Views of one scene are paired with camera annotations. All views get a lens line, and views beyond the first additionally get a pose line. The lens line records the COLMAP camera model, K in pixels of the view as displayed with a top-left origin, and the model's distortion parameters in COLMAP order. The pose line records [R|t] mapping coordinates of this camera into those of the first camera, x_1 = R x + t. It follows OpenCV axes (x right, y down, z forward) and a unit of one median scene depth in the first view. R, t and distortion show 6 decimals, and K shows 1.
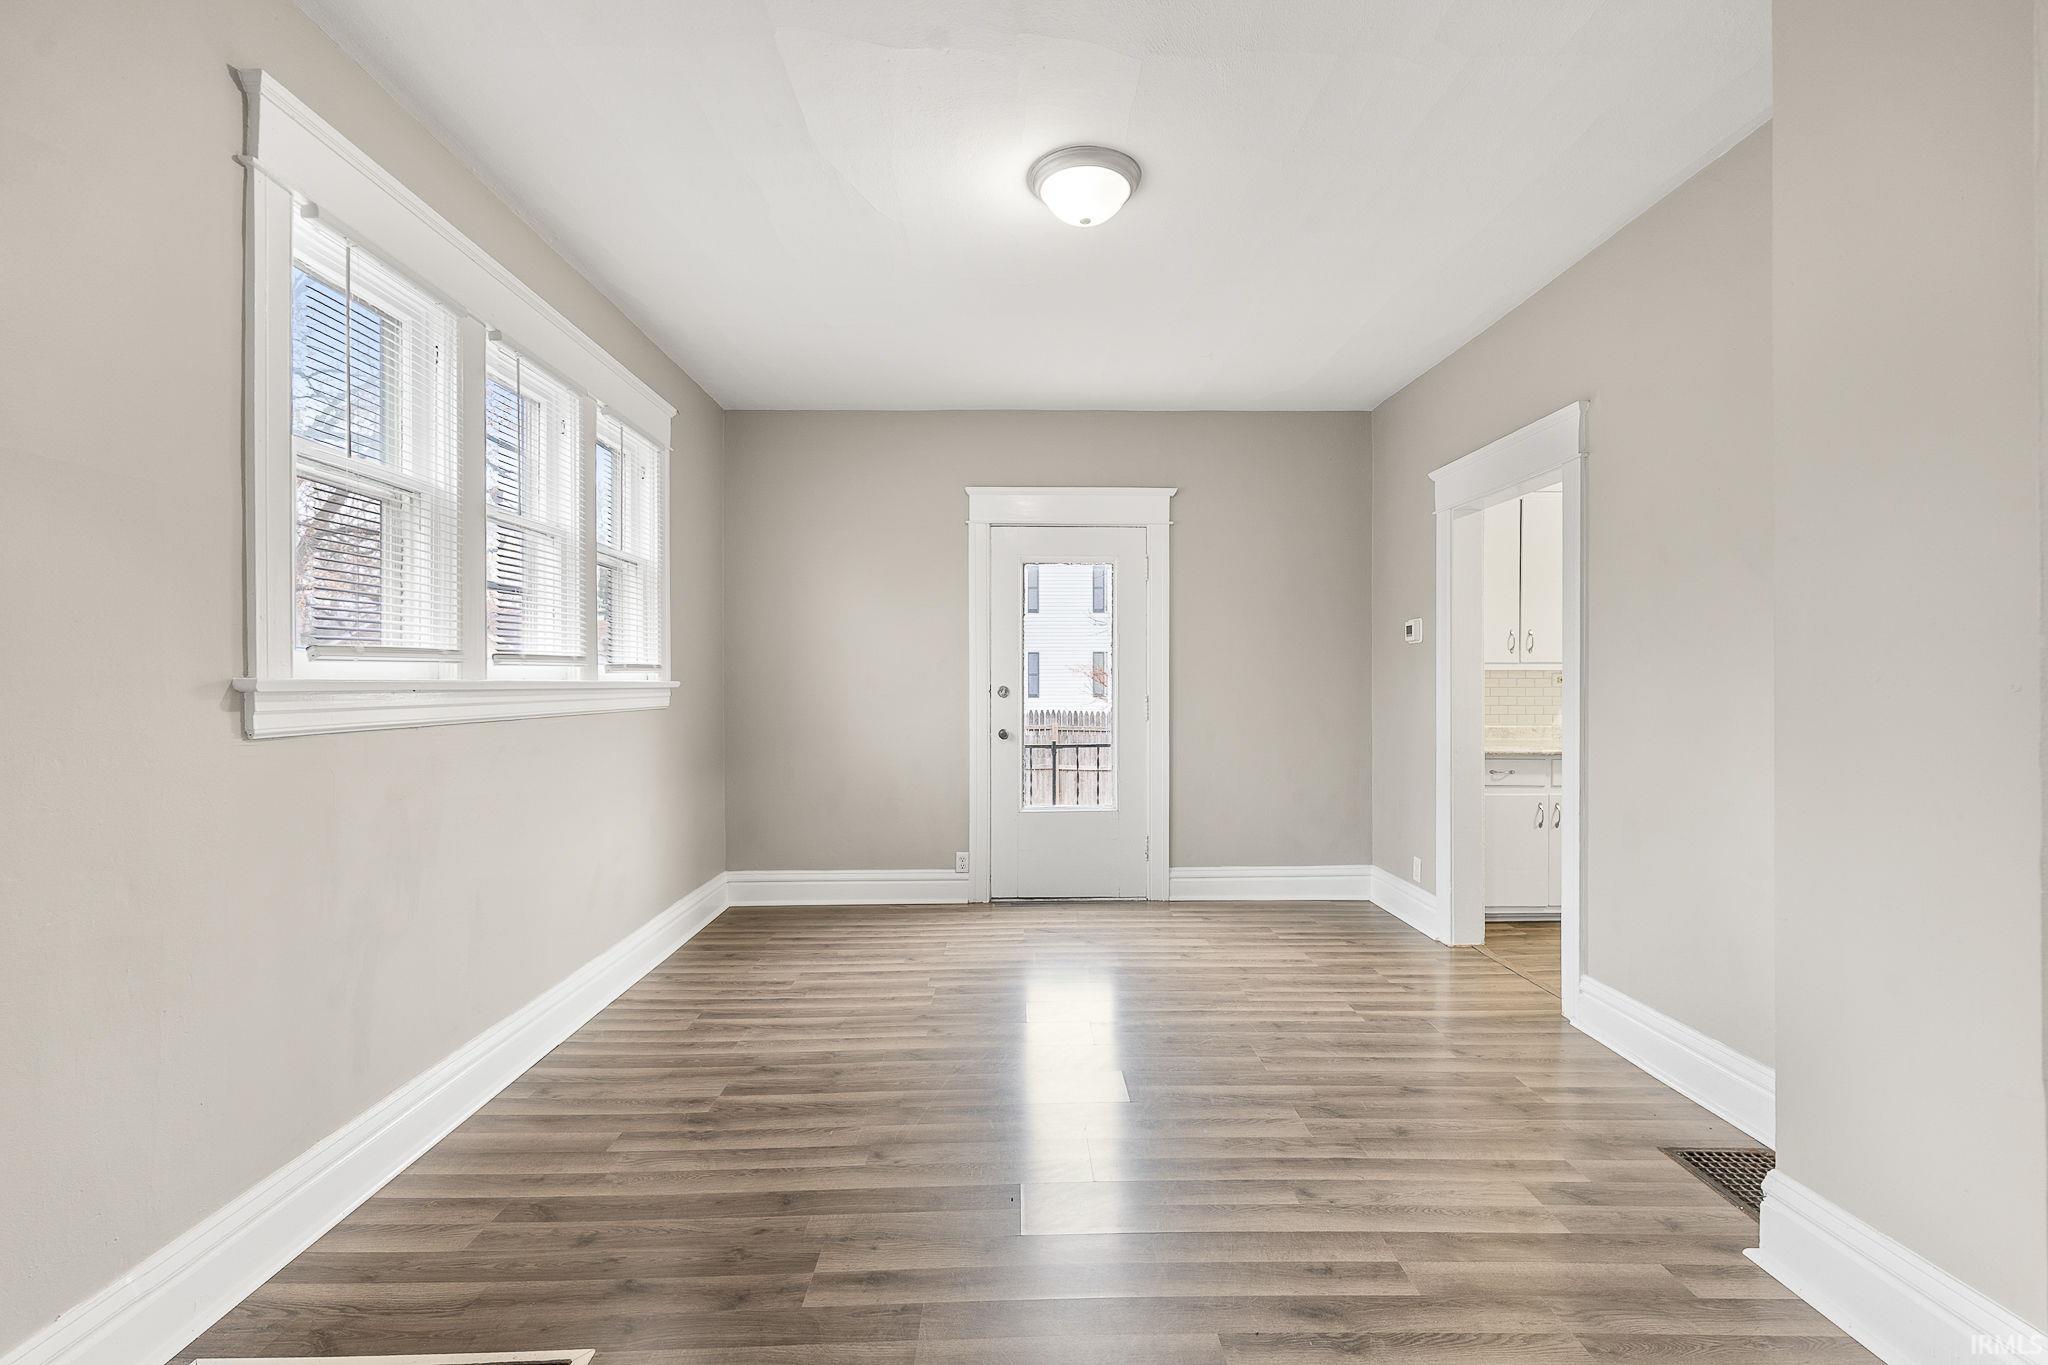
lens RADIAL K [[900.9, 0, 1030.2], [0, 900.9, 681.4], [0, 0, 1]] dist [0.002152, -0.001006]
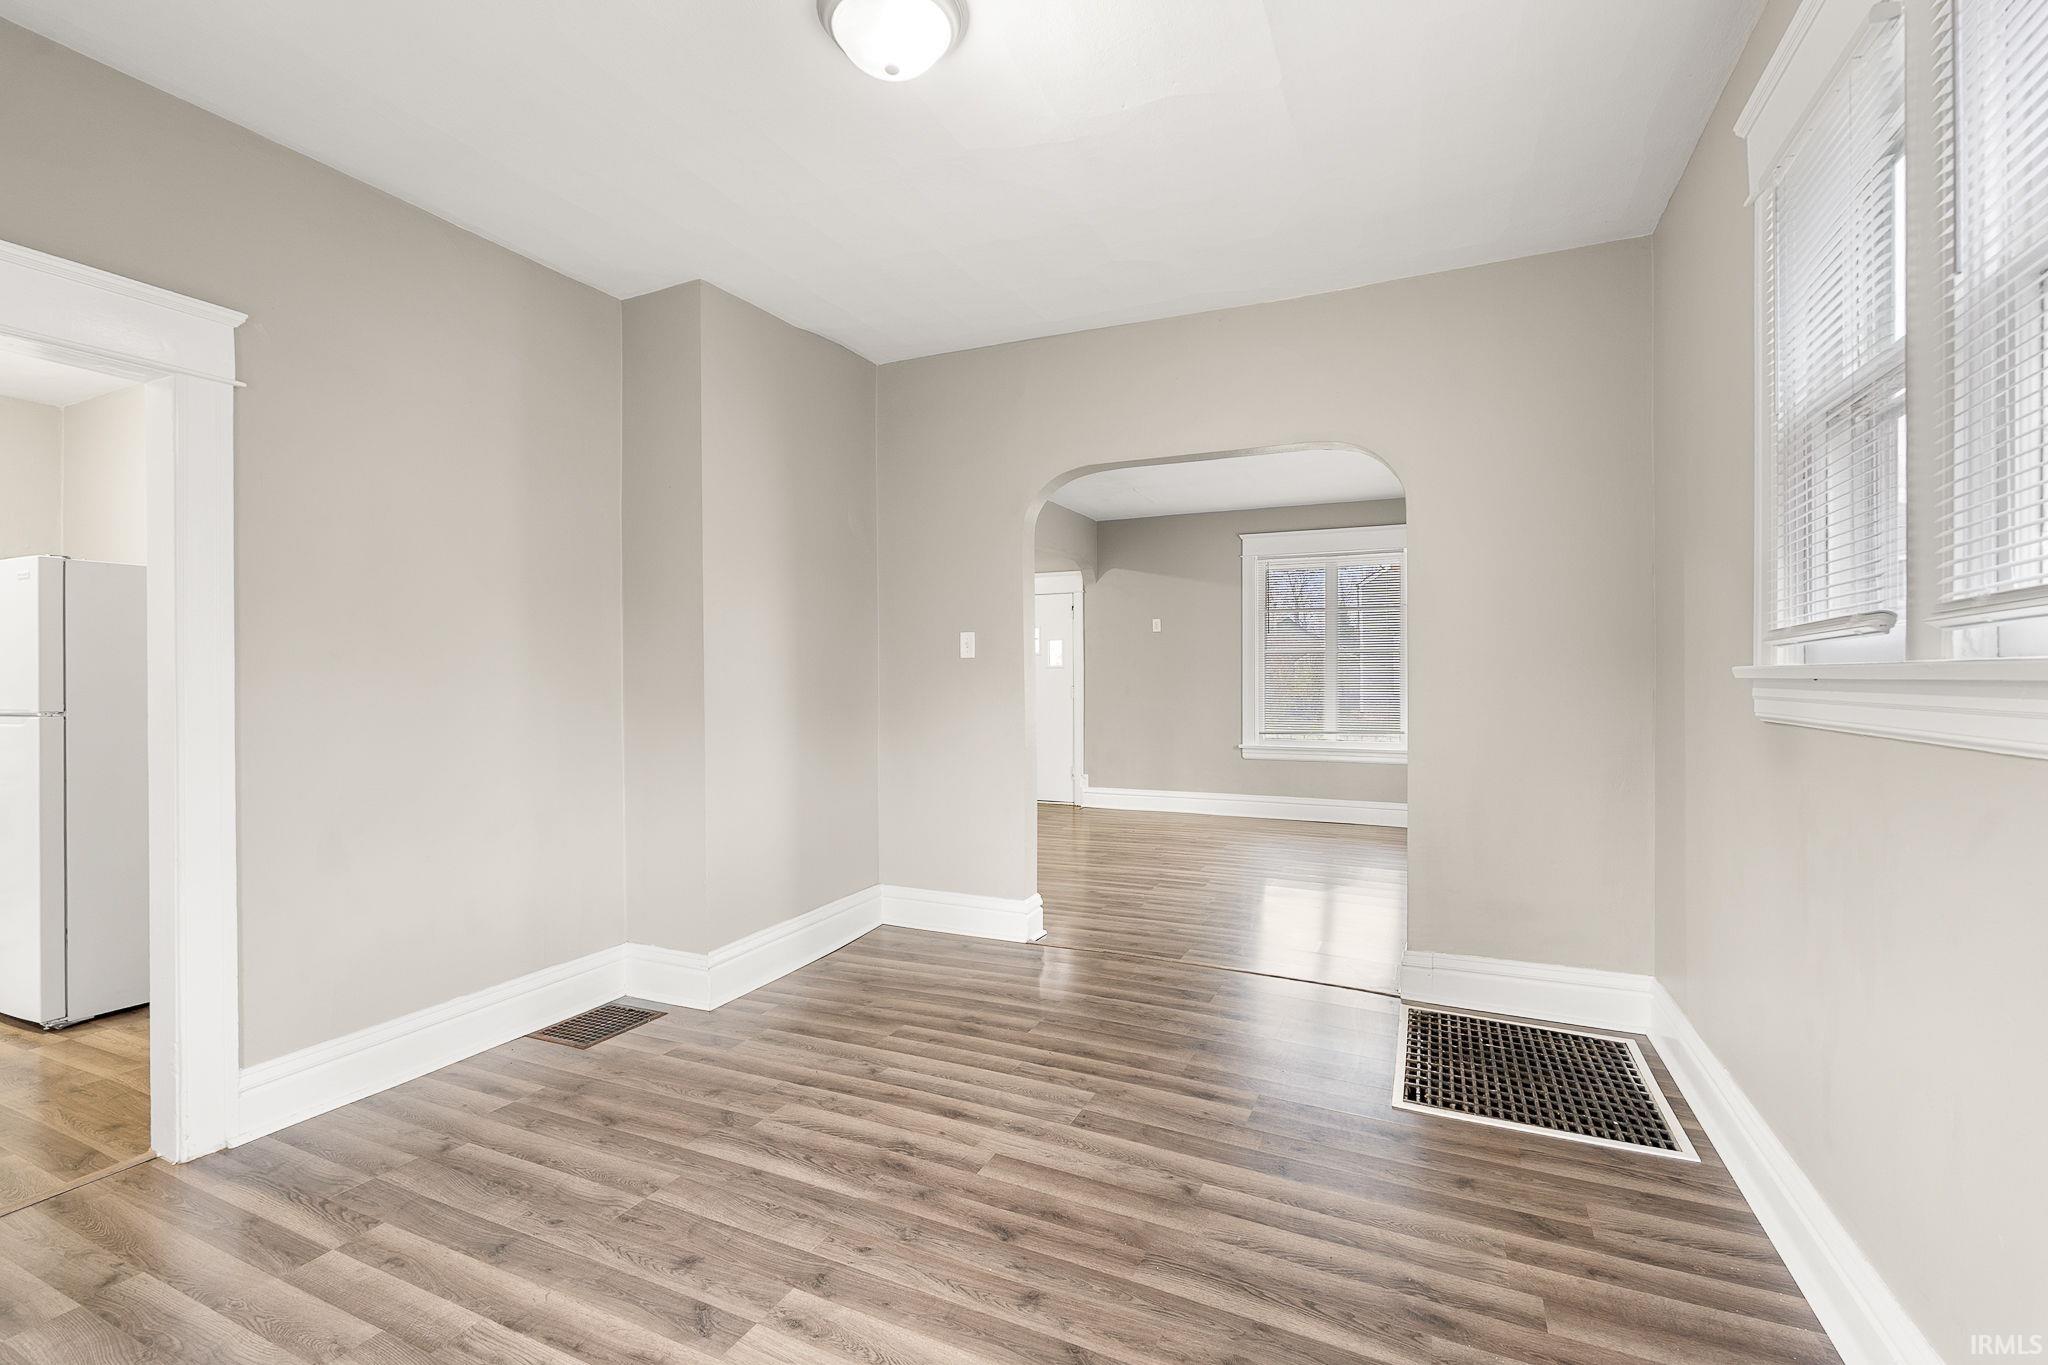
lens RADIAL K [[900.9, 0, 1026.2], [0, 900.9, 675.4], [0, 0, 1]] dist [0.002152, -0.001006]
pose [[-0.899557, 0.009767, 0.436695, -0.401664], [0.009340, 0.999951, -0.003124, 0.002745], [-0.436704, 0.001269, -0.899604, 1.786573]]
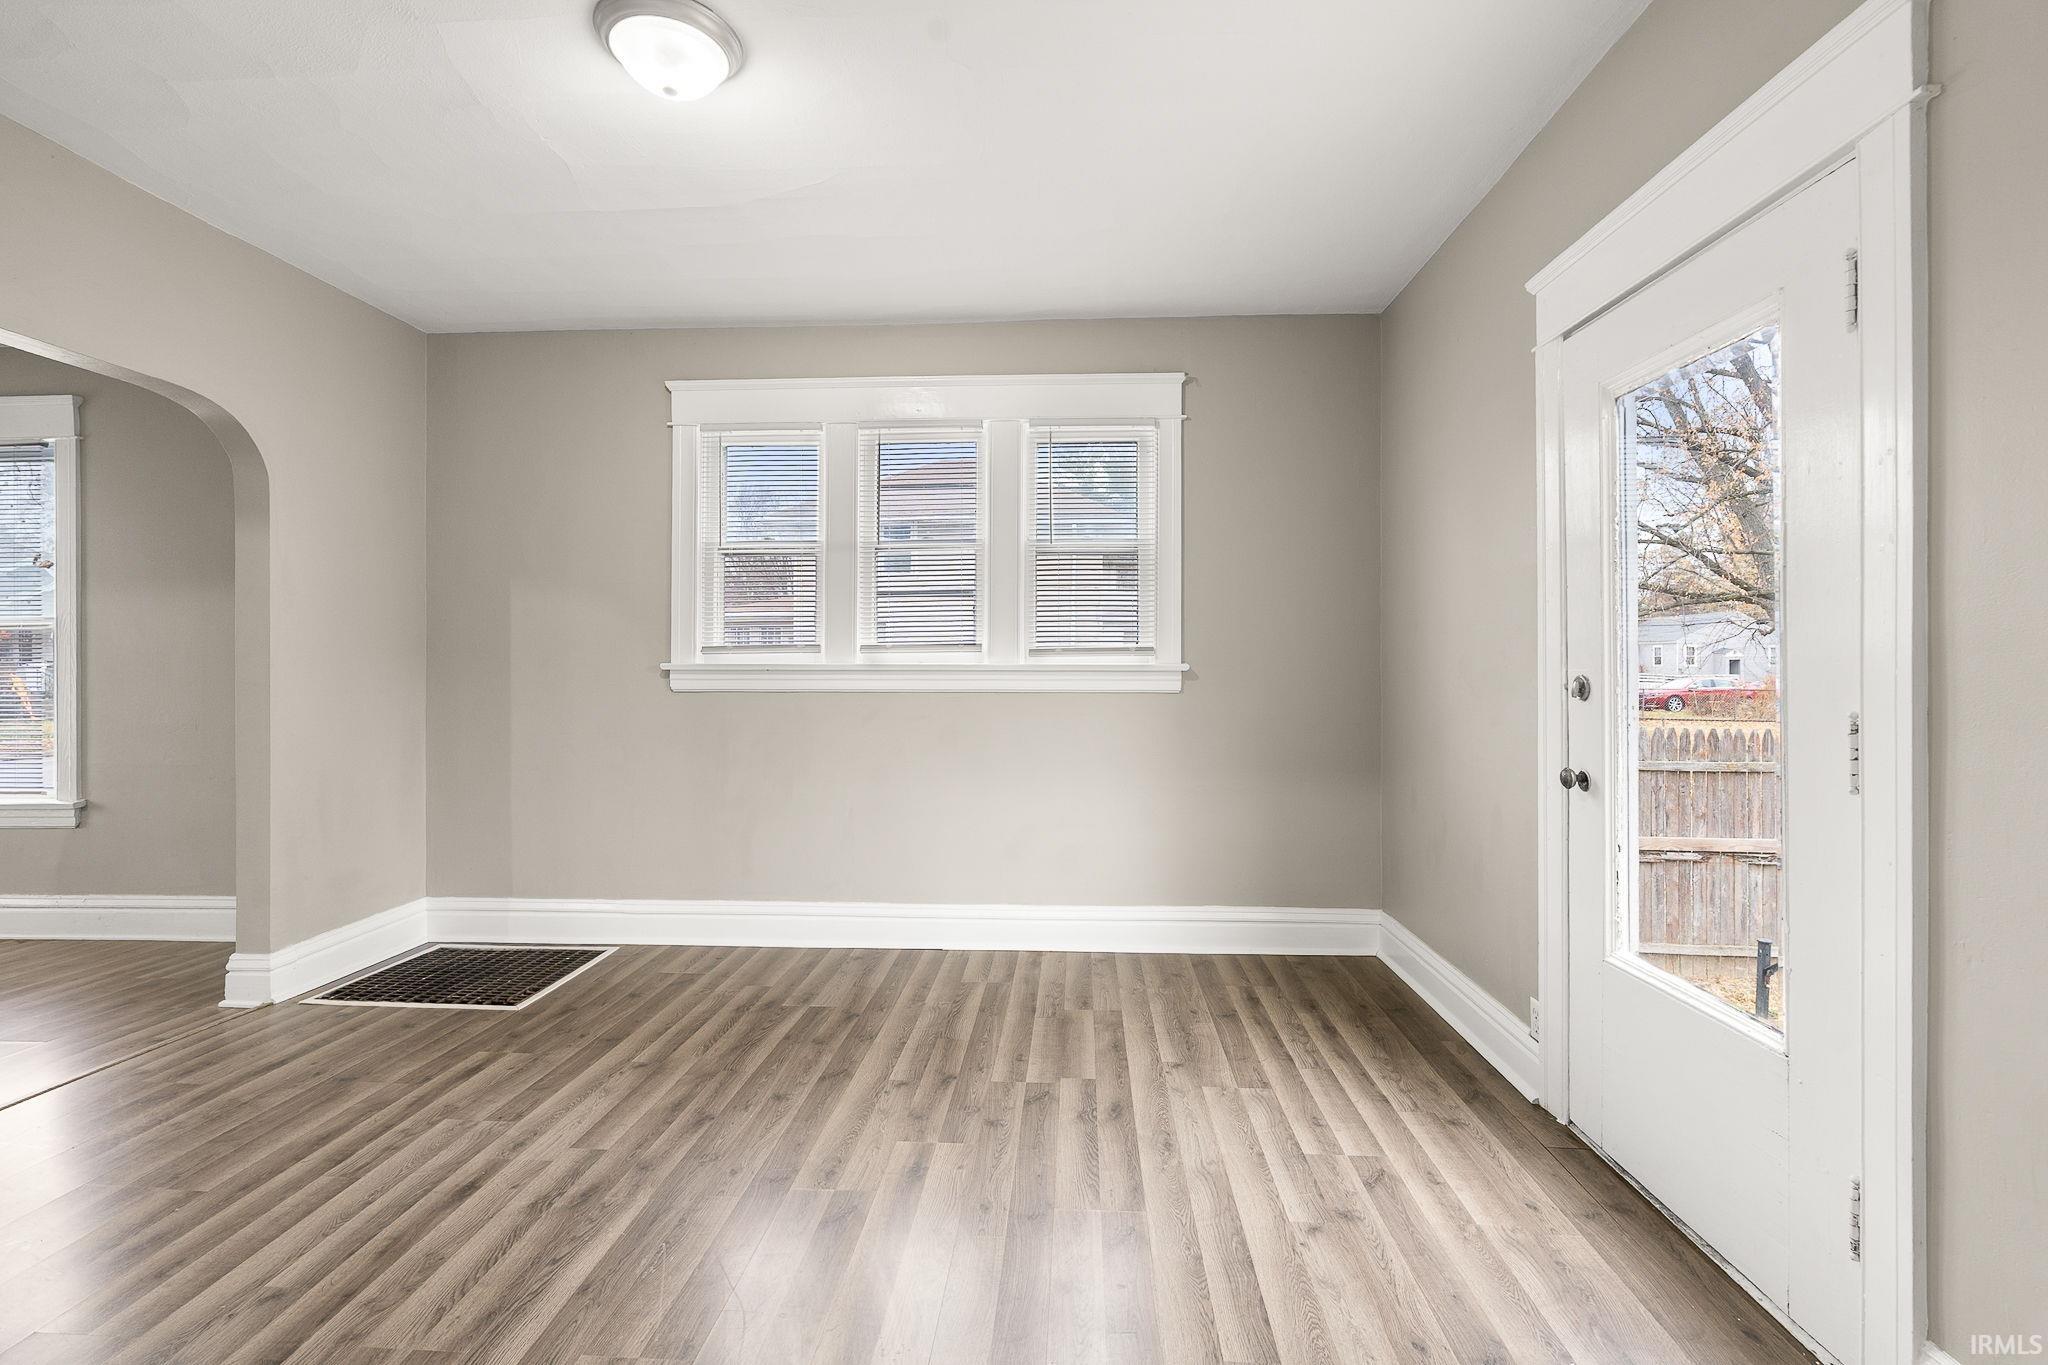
lens RADIAL K [[900.9, 0, 1017.0], [0, 900.9, 665.4], [0, 0, 1]] dist [0.002152, -0.001006]
pose [[-0.085000, 0.006145, -0.996362, 0.913843], [0.001811, 0.999980, 0.006013, -0.008006], [0.996379, -0.001293, -0.085009, 1.503648]]
